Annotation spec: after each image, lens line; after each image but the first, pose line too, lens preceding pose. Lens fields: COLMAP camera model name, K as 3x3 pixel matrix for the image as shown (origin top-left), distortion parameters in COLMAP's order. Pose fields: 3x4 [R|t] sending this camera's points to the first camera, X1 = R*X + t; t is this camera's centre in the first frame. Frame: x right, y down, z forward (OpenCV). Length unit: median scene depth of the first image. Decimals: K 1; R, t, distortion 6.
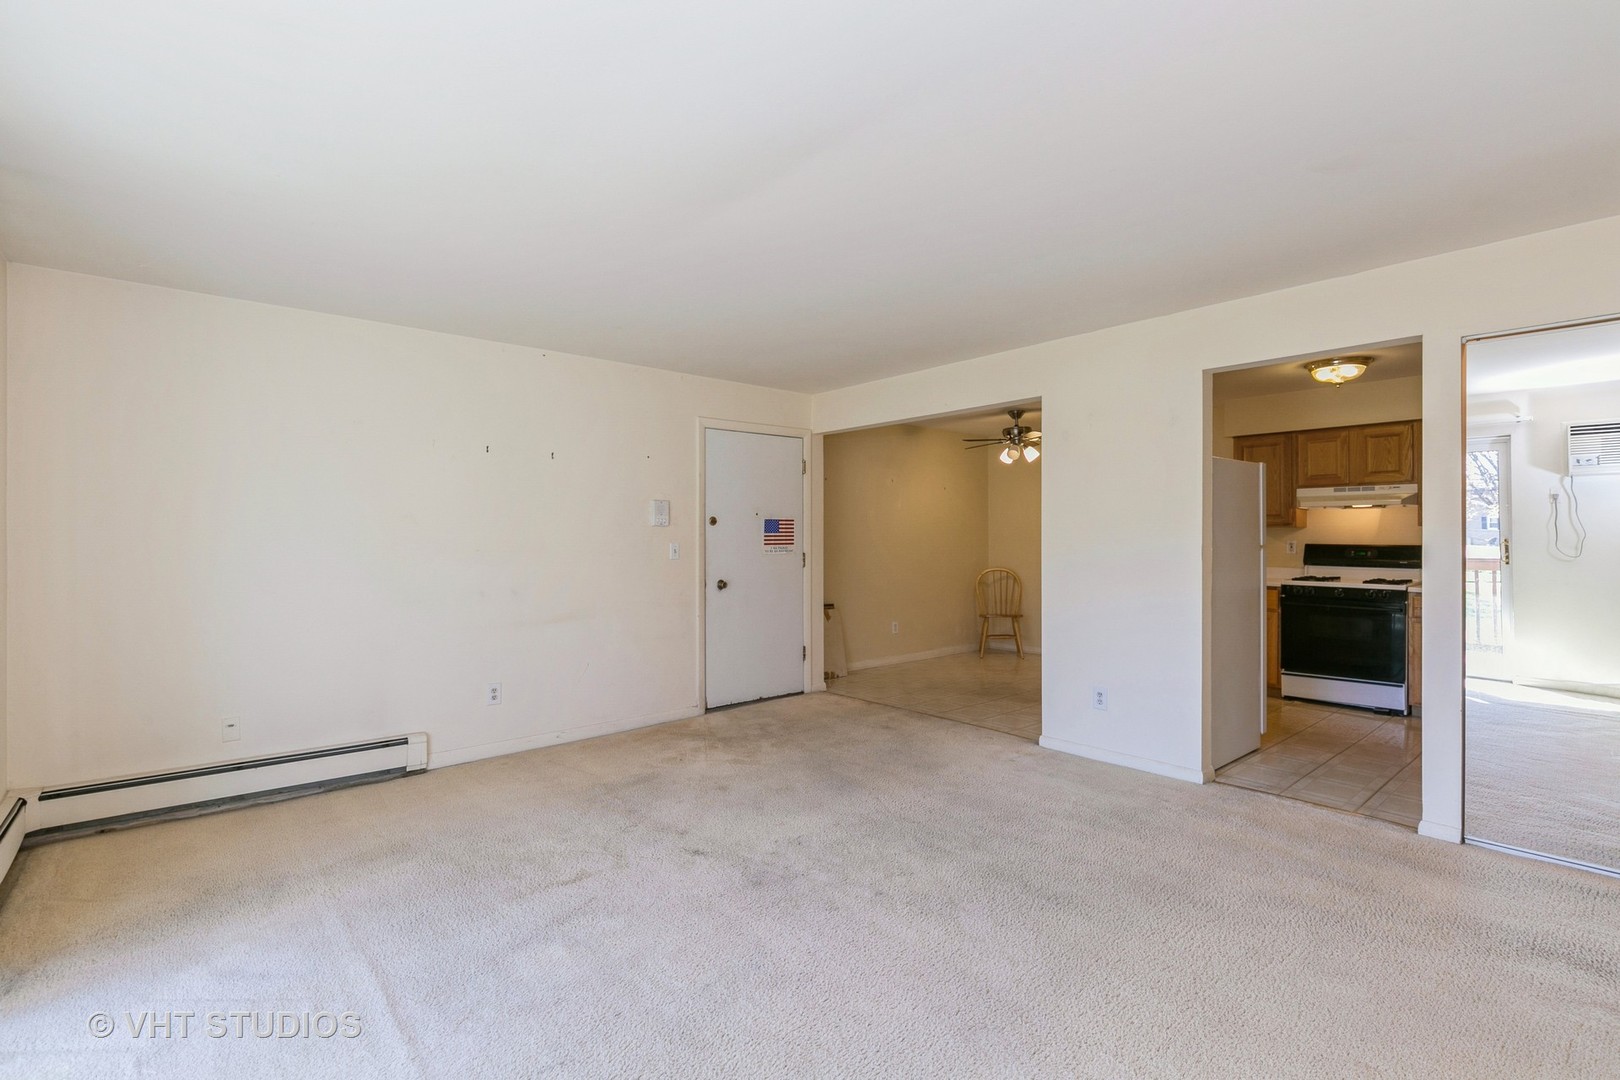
lens RADIAL K [[730.0, 0, 813.6], [0, 730.0, 544.6], [0, 0, 1]] dist [0.001779, -0.000016]
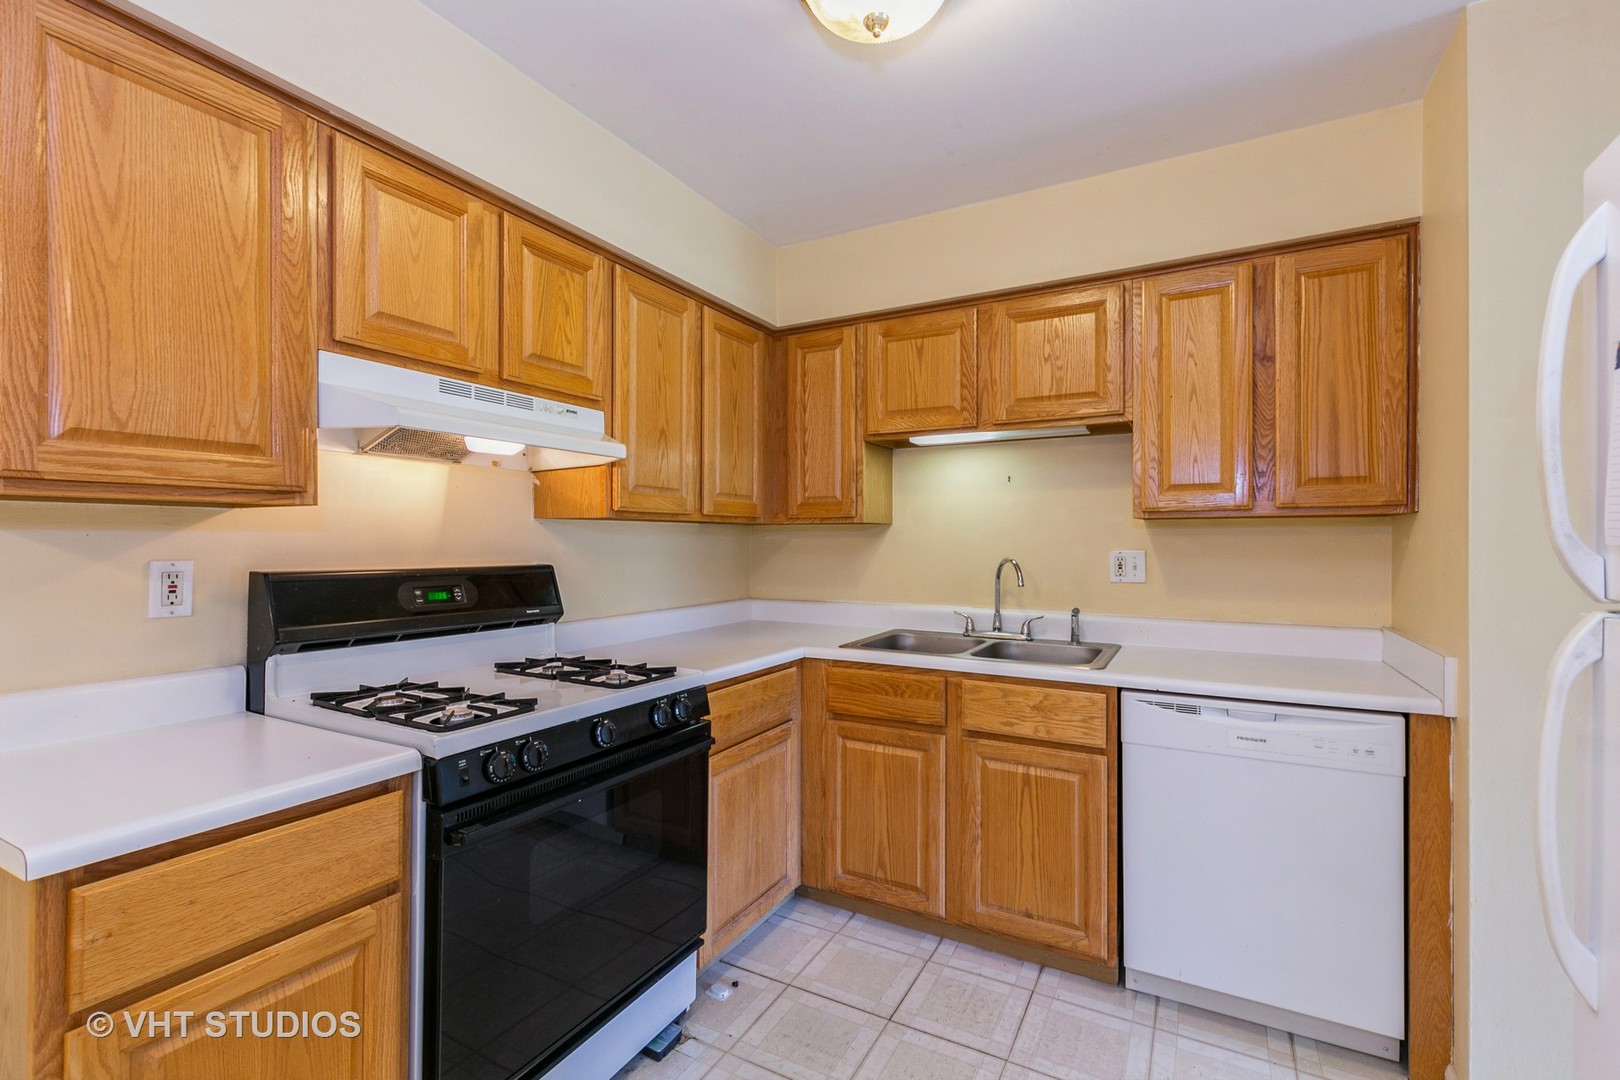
lens RADIAL K [[730.0, 0, 800.0], [0, 730.0, 537.5], [0, 0, 1]] dist [0.001779, -0.000016]
pose [[-0.331906, -0.001439, 0.943311, 0.389051], [-0.000919, 0.999999, 0.001202, -0.014463], [-0.943312, -0.000467, -0.331907, 0.958553]]
